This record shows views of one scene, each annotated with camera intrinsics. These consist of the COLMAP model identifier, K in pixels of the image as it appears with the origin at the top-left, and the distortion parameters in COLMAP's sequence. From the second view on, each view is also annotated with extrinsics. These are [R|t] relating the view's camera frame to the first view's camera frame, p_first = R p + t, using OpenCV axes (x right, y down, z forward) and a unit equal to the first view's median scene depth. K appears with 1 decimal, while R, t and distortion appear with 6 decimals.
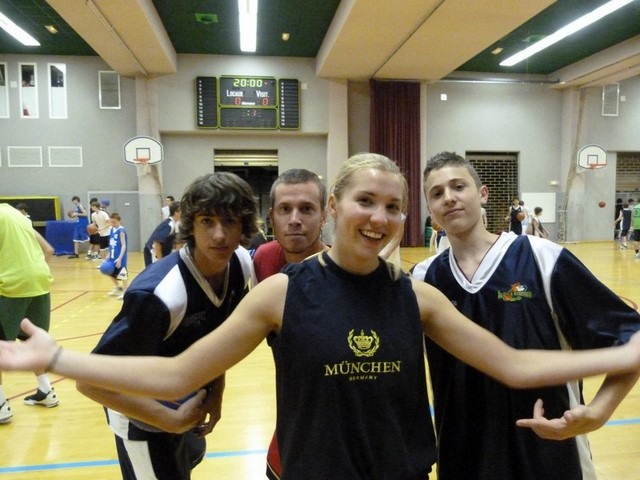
lens RADIAL K [[476.5, 0, 319.2], [0, 476.5, 239.1], [0, 0, 1]] dist [-0.042706, 0.027099]
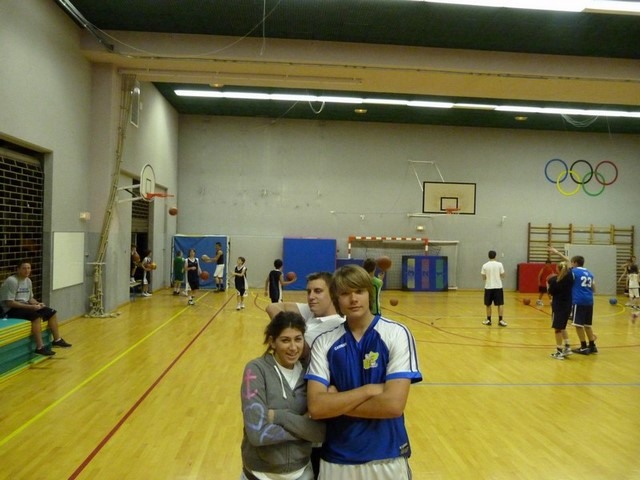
lens RADIAL K [[476.5, 0, 319.2], [0, 476.5, 239.1], [0, 0, 1]] dist [-0.042706, 0.027099]
pose [[0.092584, 0.013526, 0.995613, -0.057392], [0.041521, 0.998986, -0.017432, -0.069085], [-0.994839, 0.042953, 0.091928, 0.664954]]
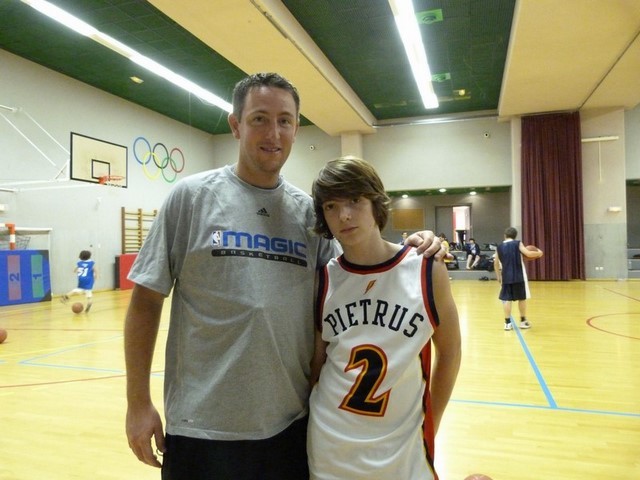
lens RADIAL K [[476.5, 0, 319.2], [0, 476.5, 239.1], [0, 0, 1]] dist [-0.042706, 0.027099]
pose [[-0.894319, 0.037492, 0.445857, 0.106709], [0.061756, 0.997289, 0.040010, -0.063638], [-0.443149, 0.063316, -0.894209, 0.784357]]
